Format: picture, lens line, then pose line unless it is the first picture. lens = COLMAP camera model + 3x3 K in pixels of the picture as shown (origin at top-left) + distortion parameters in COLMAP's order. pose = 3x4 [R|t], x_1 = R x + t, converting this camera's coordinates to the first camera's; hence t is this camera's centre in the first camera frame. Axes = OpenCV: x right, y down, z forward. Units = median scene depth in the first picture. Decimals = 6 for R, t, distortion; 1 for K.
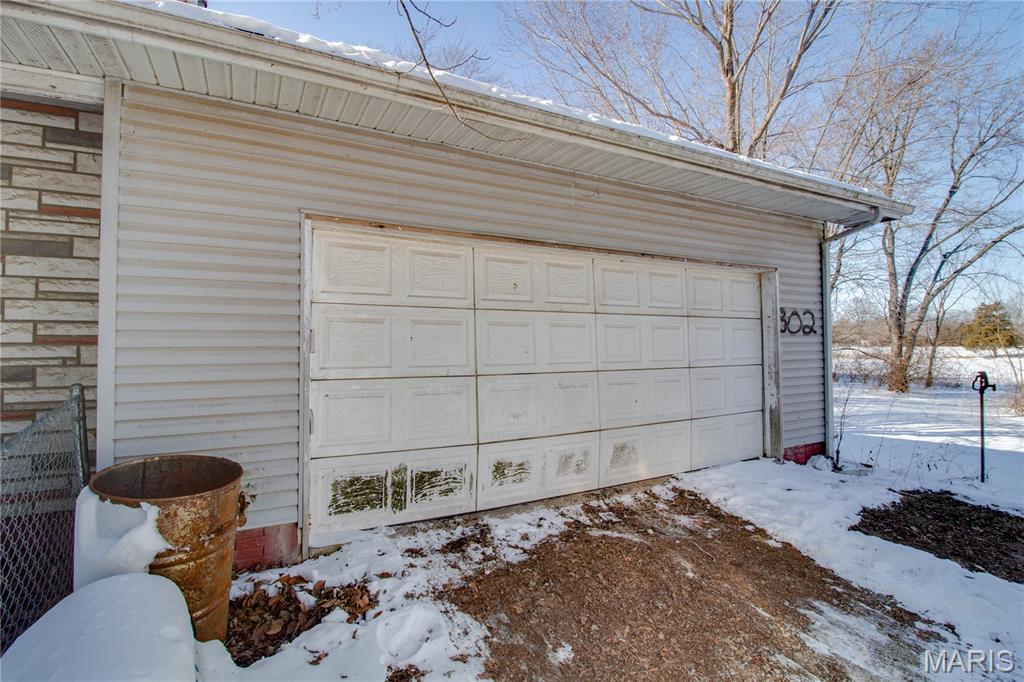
lens RADIAL K [[480.4, 0, 512.0], [0, 480.4, 341.0], [0, 0, 1]] dist [-0.001321, -0.008557]
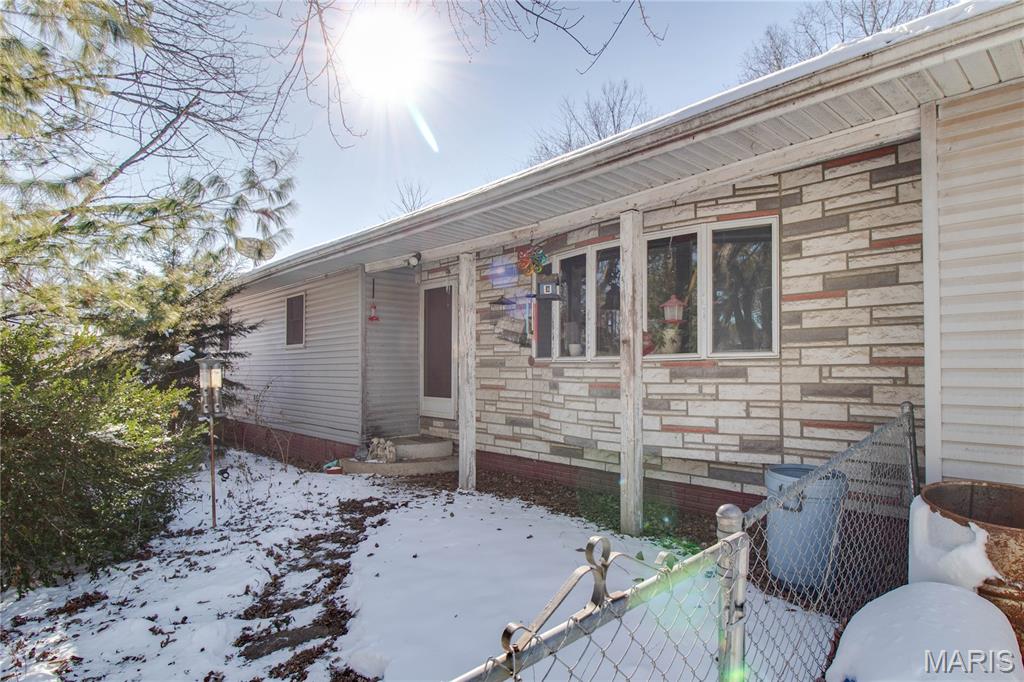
lens RADIAL K [[576.3, 0, 513.0], [0, 576.3, 349.5], [0, 0, 1]] dist [-0.003864, -0.016263]
pose [[0.246416, -0.027422, -0.968776, 0.117453], [0.003791, 0.999619, -0.027331, 0.003289], [0.969157, 0.003062, 0.246426, -0.169929]]
